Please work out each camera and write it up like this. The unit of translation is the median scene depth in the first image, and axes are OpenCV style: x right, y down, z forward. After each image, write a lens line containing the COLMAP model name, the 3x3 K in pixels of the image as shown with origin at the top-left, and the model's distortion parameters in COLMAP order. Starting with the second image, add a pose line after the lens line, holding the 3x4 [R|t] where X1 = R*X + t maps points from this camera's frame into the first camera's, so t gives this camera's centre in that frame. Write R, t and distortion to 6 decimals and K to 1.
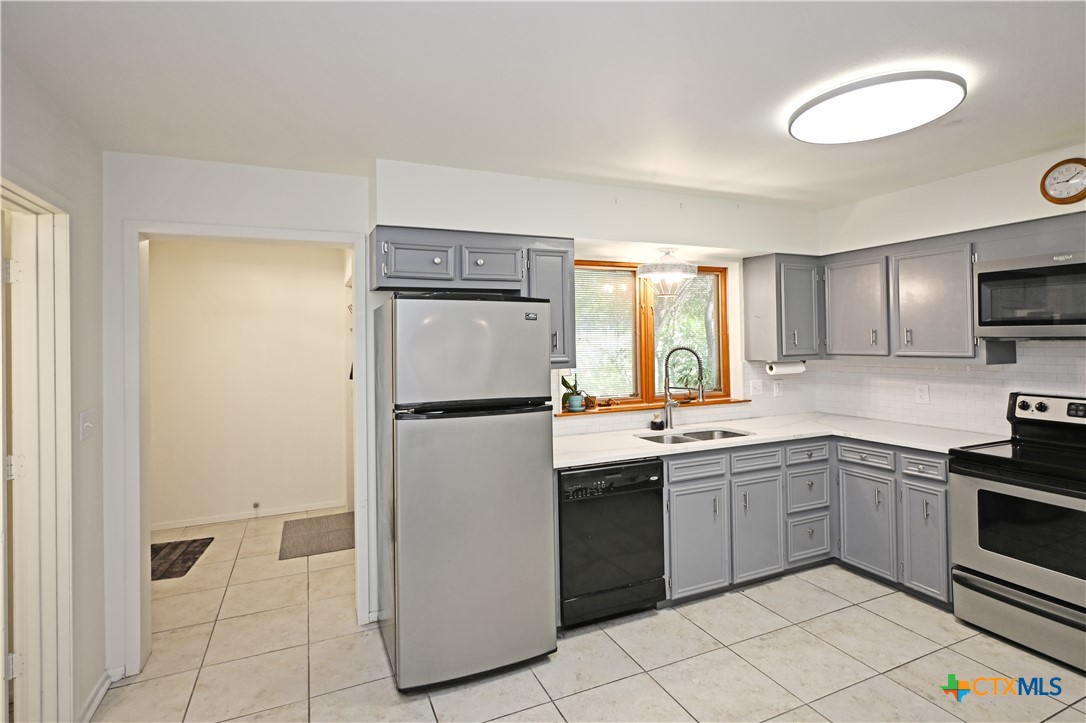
lens RADIAL K [[545.9, 0, 551.8], [0, 545.9, 325.6], [0, 0, 1]] dist [0.003990, -0.000146]
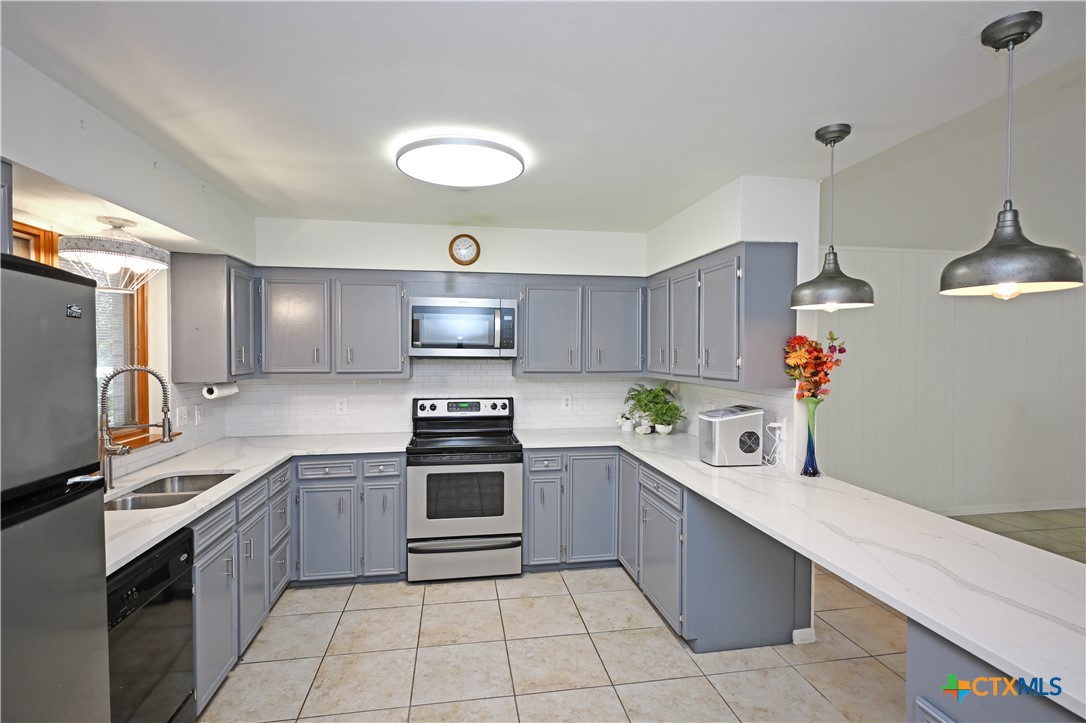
lens RADIAL K [[545.9, 0, 553.1], [0, 545.9, 356.5], [0, 0, 1]] dist [0.003990, -0.000146]
pose [[0.239082, 0.005699, 0.970983, -0.333098], [-0.032496, 0.999470, 0.002136, 0.007696], [-0.970455, -0.032063, 0.239140, 0.343927]]
